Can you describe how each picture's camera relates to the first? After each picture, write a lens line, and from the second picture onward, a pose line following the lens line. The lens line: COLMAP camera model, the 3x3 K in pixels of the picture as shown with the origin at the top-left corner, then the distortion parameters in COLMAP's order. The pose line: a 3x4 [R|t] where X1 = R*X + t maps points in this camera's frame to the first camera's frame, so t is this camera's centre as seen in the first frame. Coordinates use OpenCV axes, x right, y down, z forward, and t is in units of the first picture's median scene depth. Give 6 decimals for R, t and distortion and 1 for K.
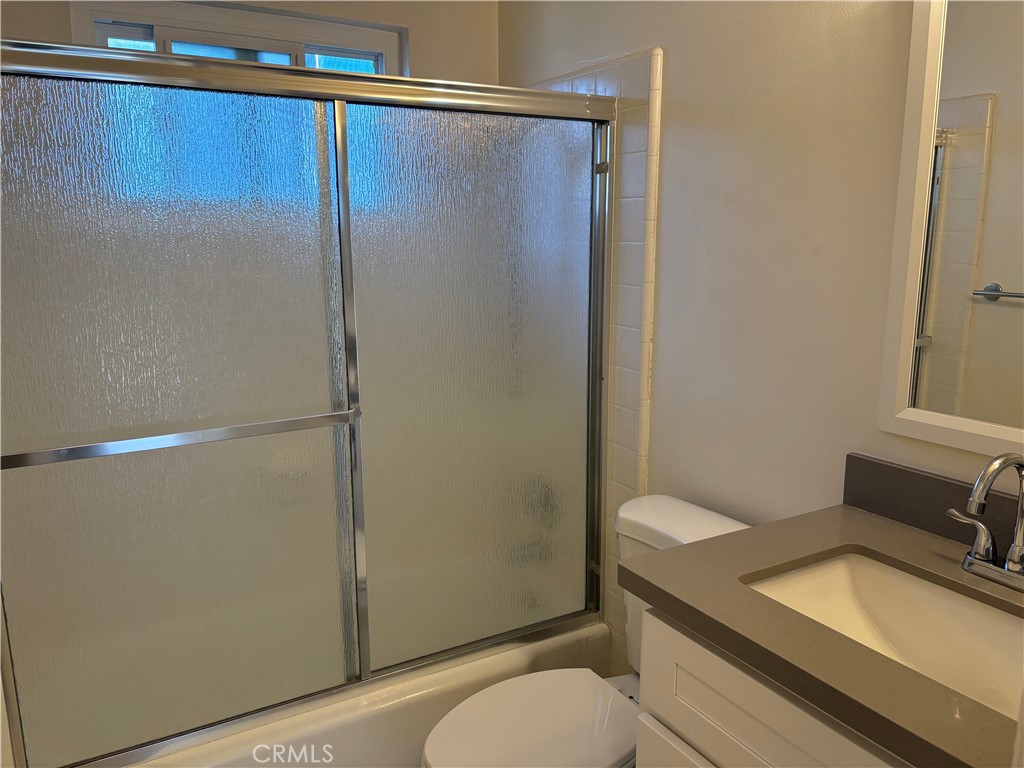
lens RADIAL K [[790.1, 0, 512.0], [0, 790.1, 384.0], [0, 0, 1]] dist [0.029836, -0.034482]
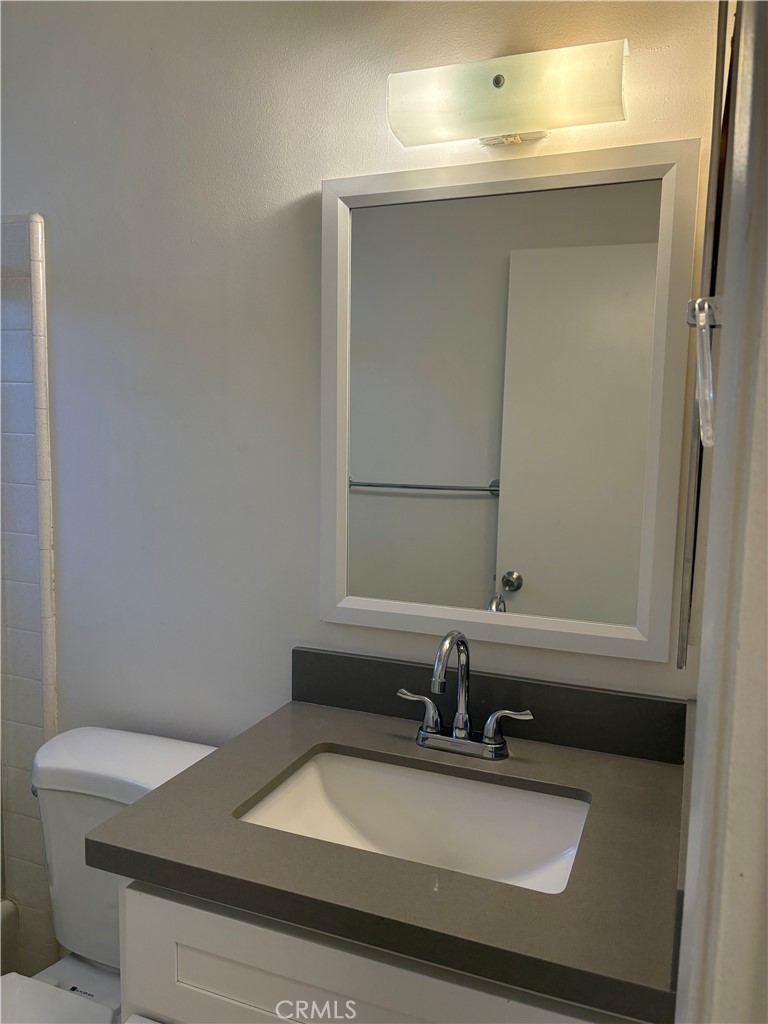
lens RADIAL K [[790.1, 0, 384.0], [0, 790.1, 512.0], [0, 0, 1]] dist [0.029836, -0.034482]
pose [[0.793803, -0.046837, 0.606369, -0.087005], [0.094400, 0.994435, -0.046768, -0.028394], [-0.600804, 0.094366, 0.793807, 0.150004]]
